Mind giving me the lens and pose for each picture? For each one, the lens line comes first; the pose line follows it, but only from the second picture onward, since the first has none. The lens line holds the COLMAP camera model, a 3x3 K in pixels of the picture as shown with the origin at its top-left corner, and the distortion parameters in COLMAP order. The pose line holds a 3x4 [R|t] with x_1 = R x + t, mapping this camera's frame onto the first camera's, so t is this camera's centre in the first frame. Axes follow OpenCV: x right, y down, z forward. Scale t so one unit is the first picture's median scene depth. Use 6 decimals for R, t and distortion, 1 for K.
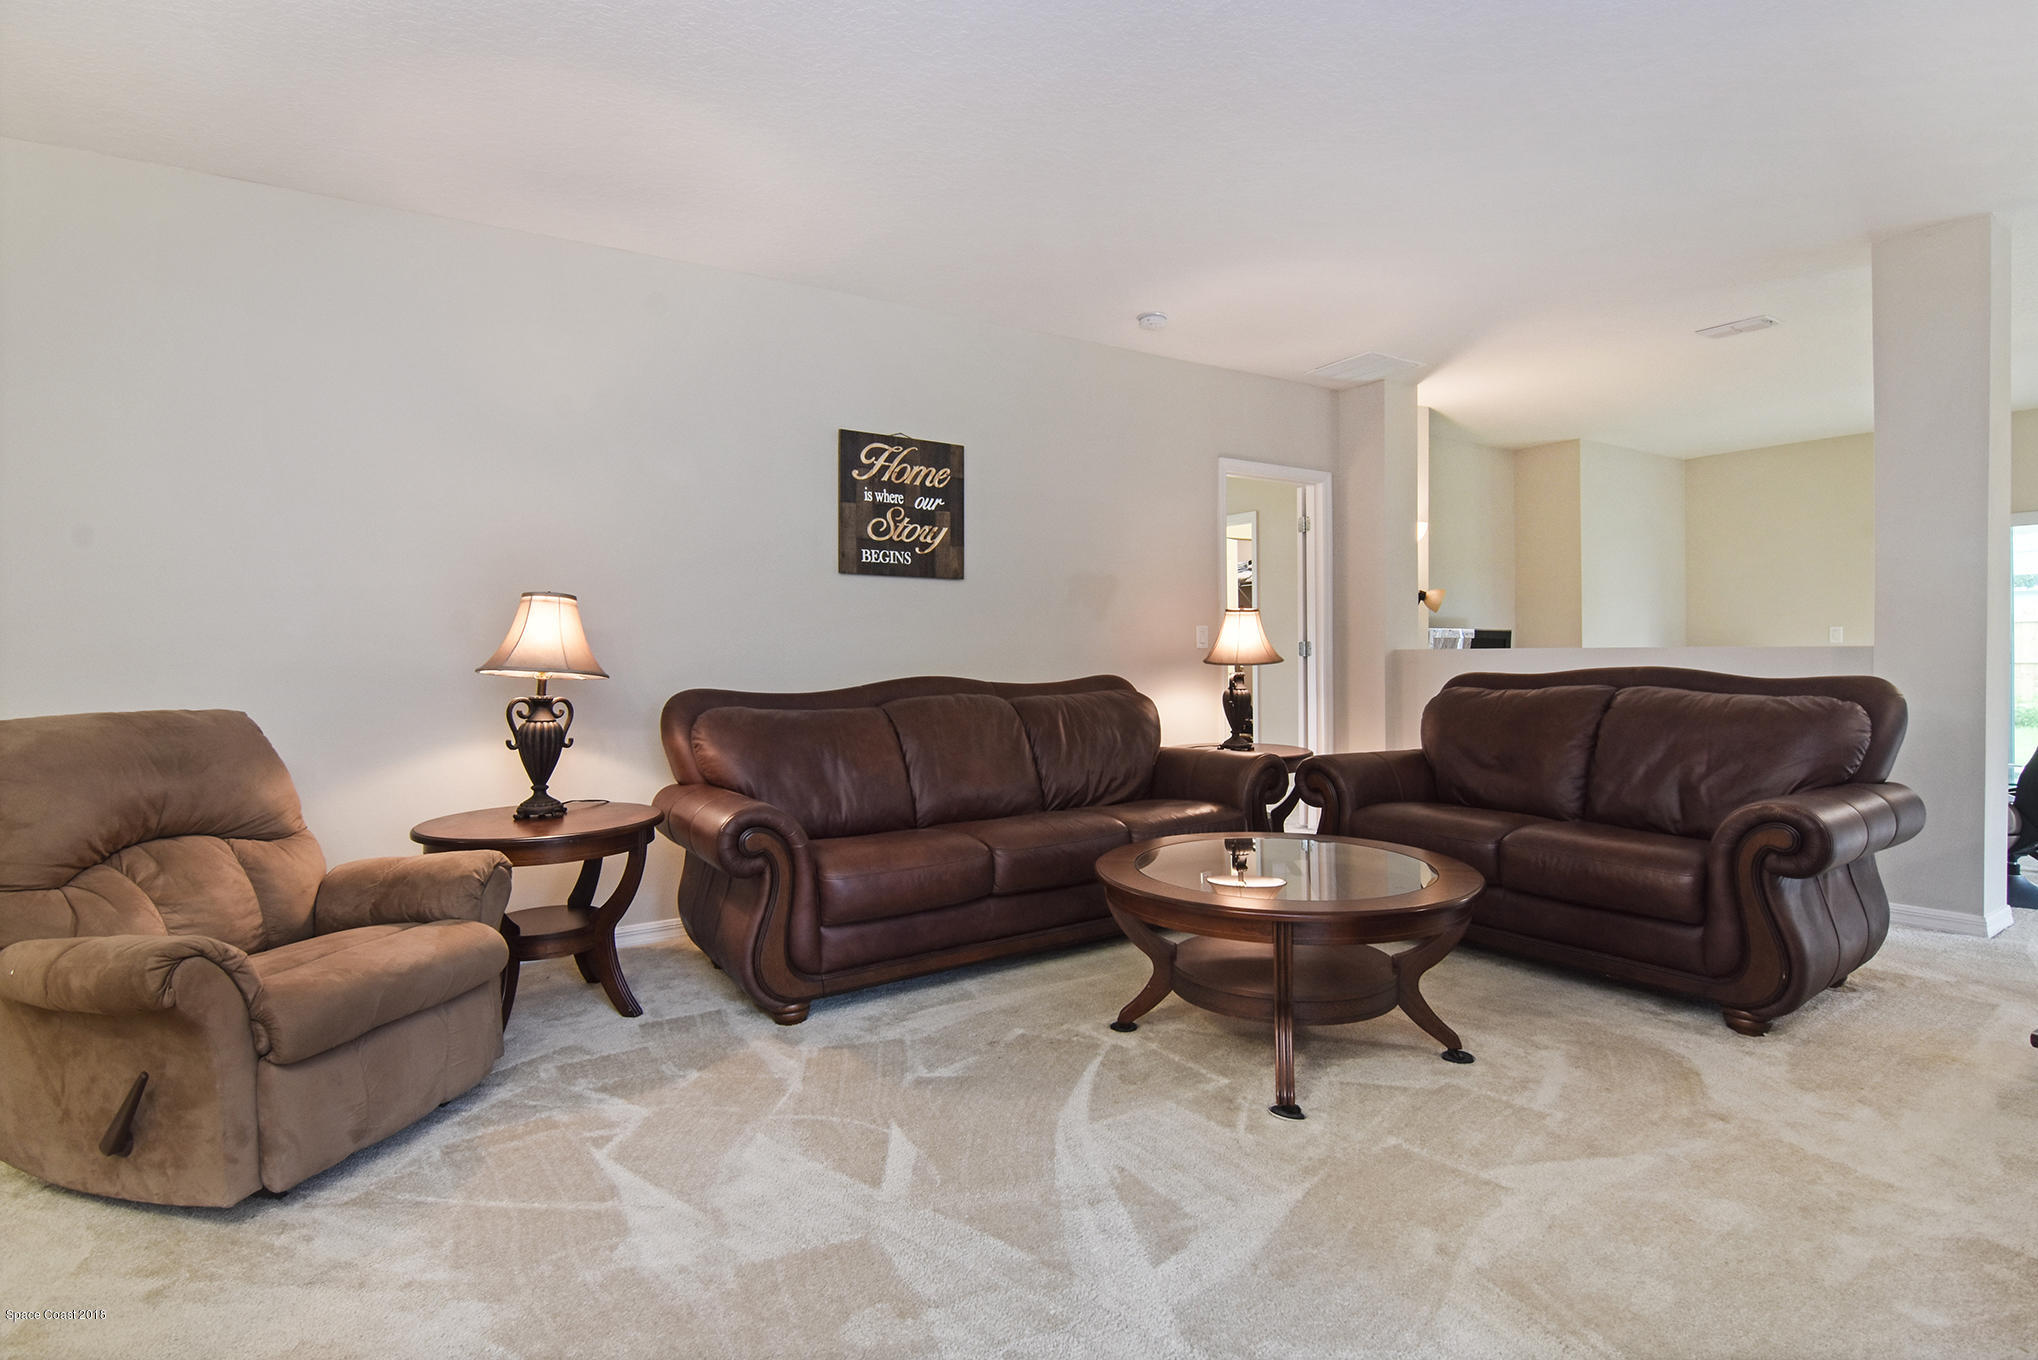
lens RADIAL K [[997.9, 0, 1020.1], [0, 997.9, 691.5], [0, 0, 1]] dist [0.002360, -0.013894]
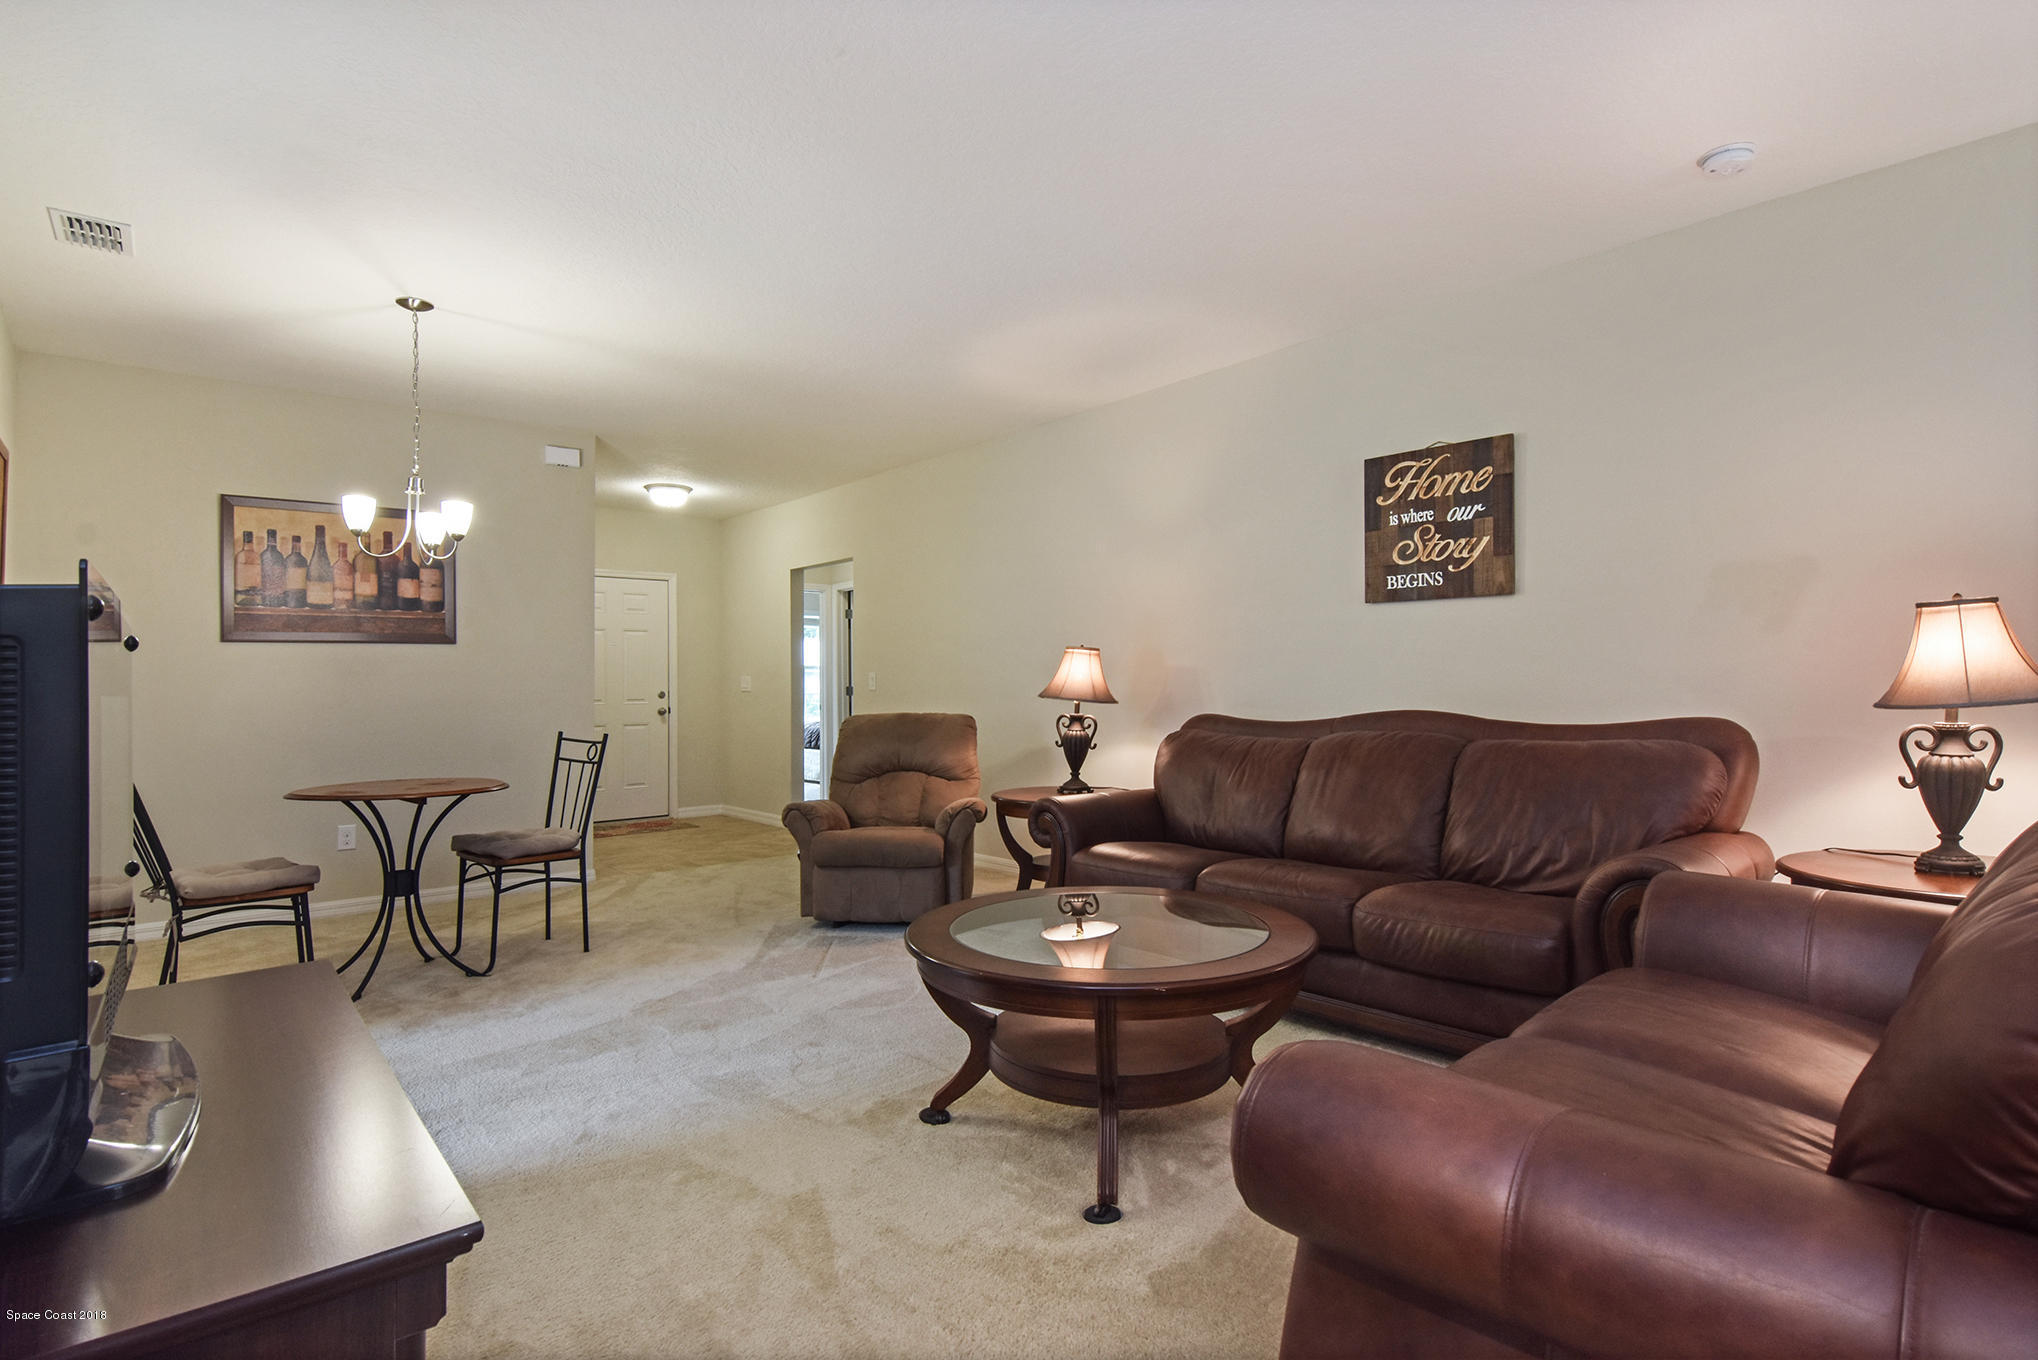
lens RADIAL K [[997.9, 0, 1020.1], [0, 997.9, 691.5], [0, 0, 1]] dist [0.002360, -0.013894]
pose [[0.135872, 0.012677, -0.990645, 0.734788], [-0.027379, 0.999584, 0.009036, -0.029664], [0.990348, 0.025895, 0.136163, 0.508098]]
